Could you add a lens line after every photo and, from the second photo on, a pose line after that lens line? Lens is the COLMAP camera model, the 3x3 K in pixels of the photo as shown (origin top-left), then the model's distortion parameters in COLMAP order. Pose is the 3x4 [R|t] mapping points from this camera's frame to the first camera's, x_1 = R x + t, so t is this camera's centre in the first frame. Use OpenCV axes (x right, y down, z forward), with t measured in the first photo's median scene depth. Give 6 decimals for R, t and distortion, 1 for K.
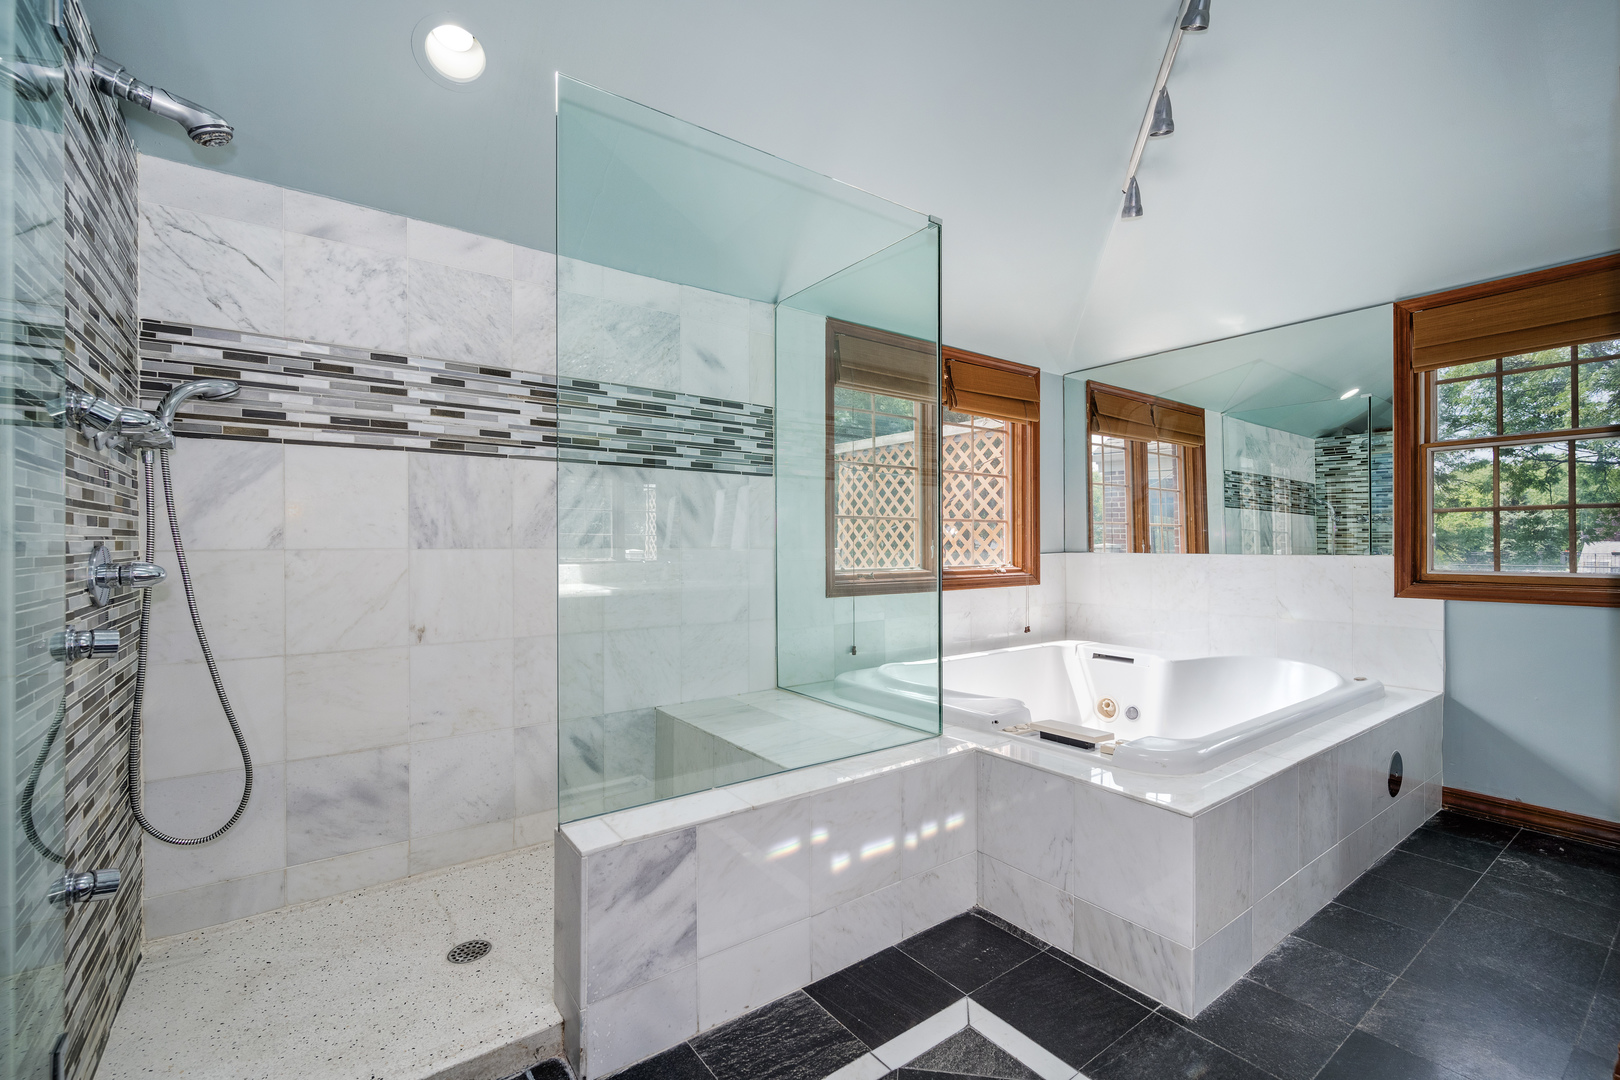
lens RADIAL K [[689.6, 0, 813.7], [0, 689.6, 550.0], [0, 0, 1]] dist [0.001160, 0.000113]
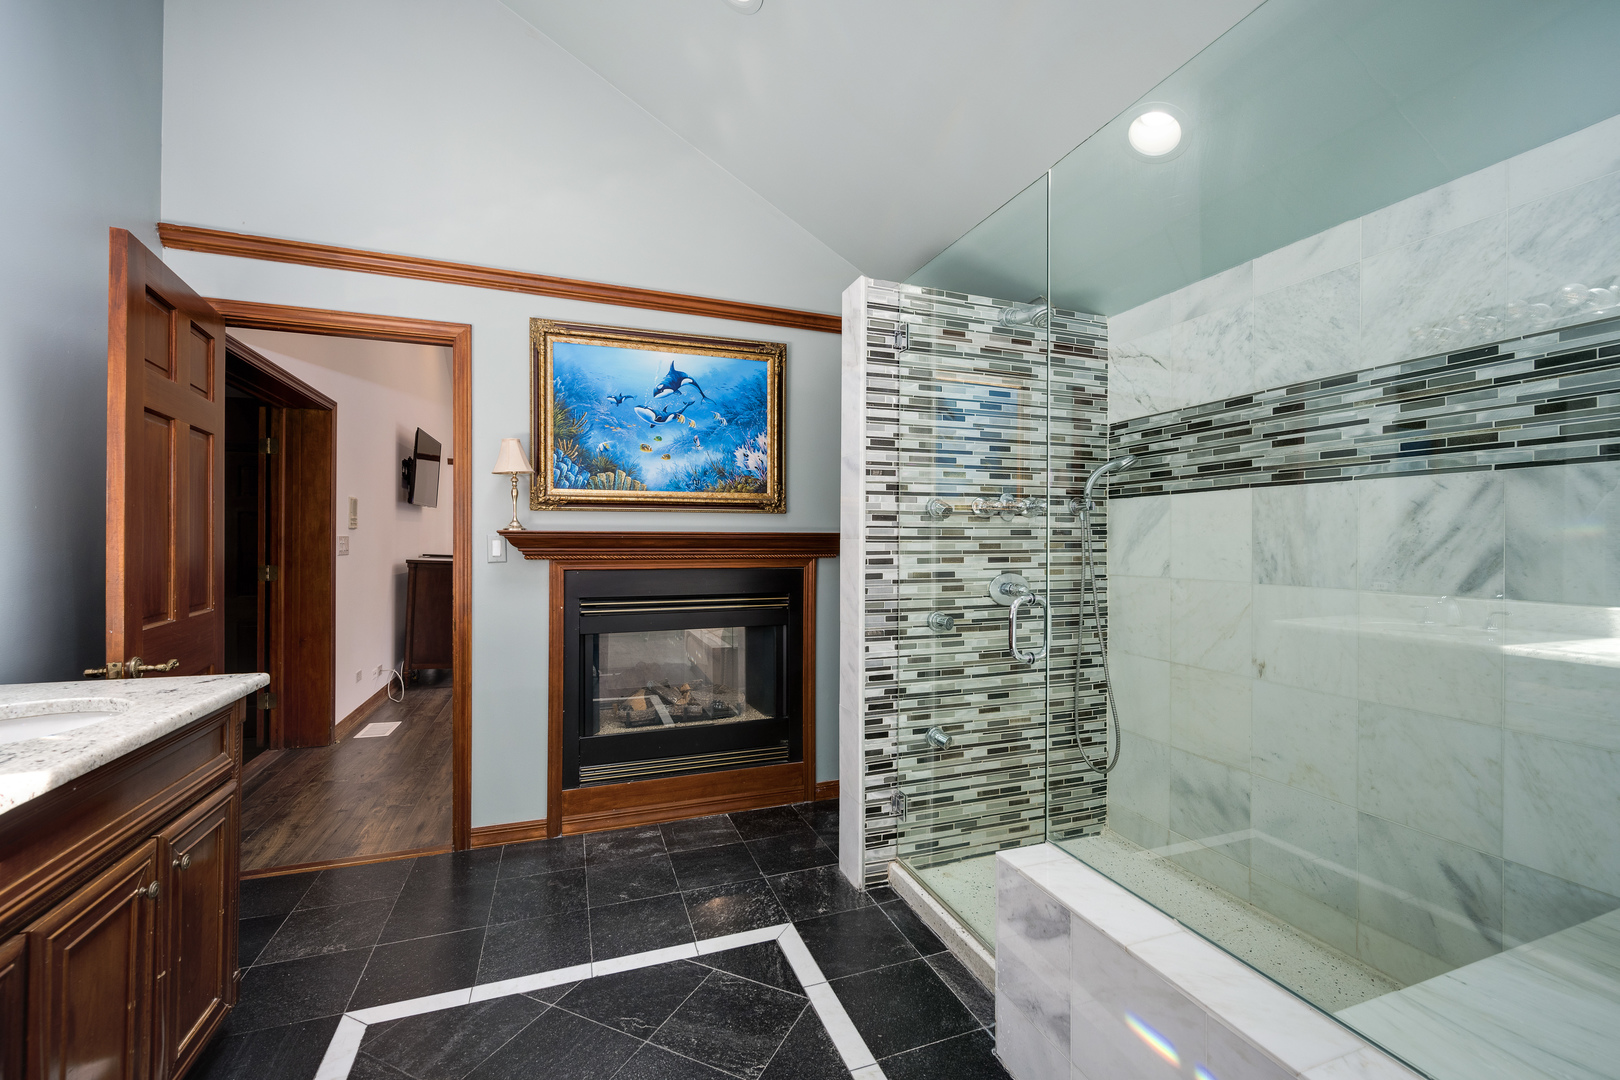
lens RADIAL K [[689.6, 0, 817.1], [0, 689.6, 533.1], [0, 0, 1]] dist [0.001160, 0.000113]
pose [[-0.271676, -0.003009, -0.962384, 0.528291], [-0.002049, 0.999995, -0.002548, -0.066473], [0.962387, 0.001280, -0.271680, 0.607490]]
